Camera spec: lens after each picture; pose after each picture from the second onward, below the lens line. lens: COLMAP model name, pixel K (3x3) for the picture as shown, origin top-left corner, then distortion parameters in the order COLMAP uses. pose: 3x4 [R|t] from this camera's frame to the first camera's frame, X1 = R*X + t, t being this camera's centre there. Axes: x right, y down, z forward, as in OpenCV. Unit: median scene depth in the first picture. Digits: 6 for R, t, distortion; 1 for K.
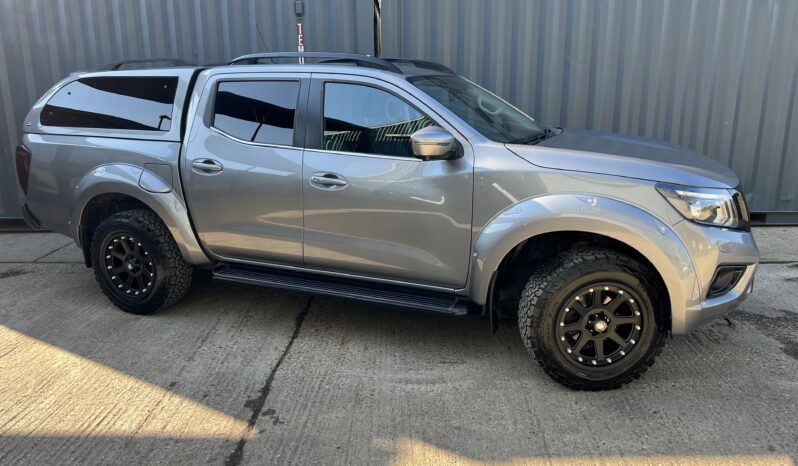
lens RADIAL K [[621.2, 0, 396.5], [0, 621.2, 238.2], [0, 0, 1]] dist [0.050142, -0.069149]
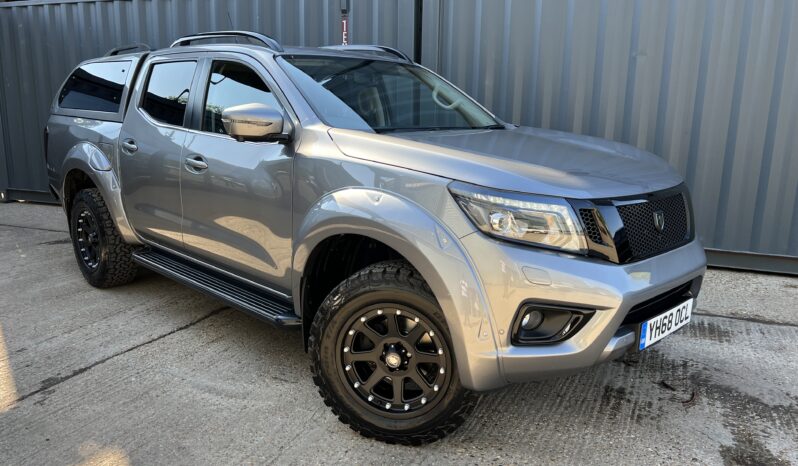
lens RADIAL K [[621.2, 0, 396.5], [0, 621.2, 238.2], [0, 0, 1]] dist [0.050142, -0.069149]
pose [[0.932689, 0.099808, -0.346597, 0.567840], [-0.111699, 0.993637, -0.014448, -0.000381], [0.342950, 0.052191, 0.937903, 0.255002]]
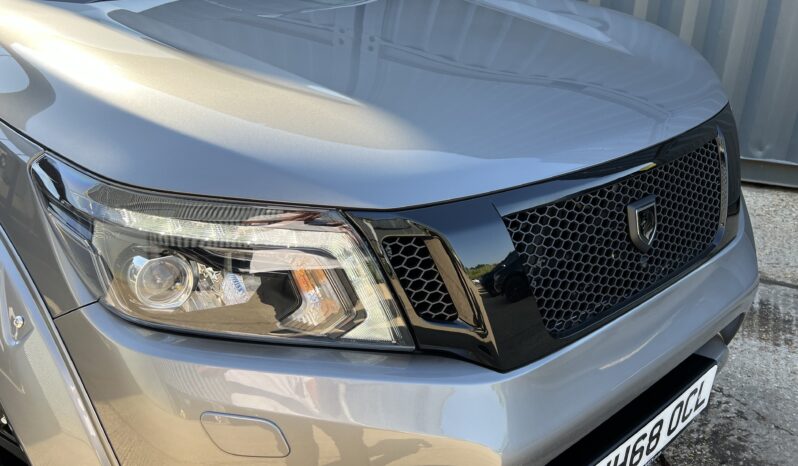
lens RADIAL K [[621.2, 0, 396.5], [0, 621.2, 238.2], [0, 0, 1]] dist [0.050142, -0.069149]
pose [[0.901242, 0.182256, -0.393122, 0.613538], [-0.104036, 0.971718, 0.211993, -0.116048], [0.420641, -0.150158, 0.894714, 0.752140]]
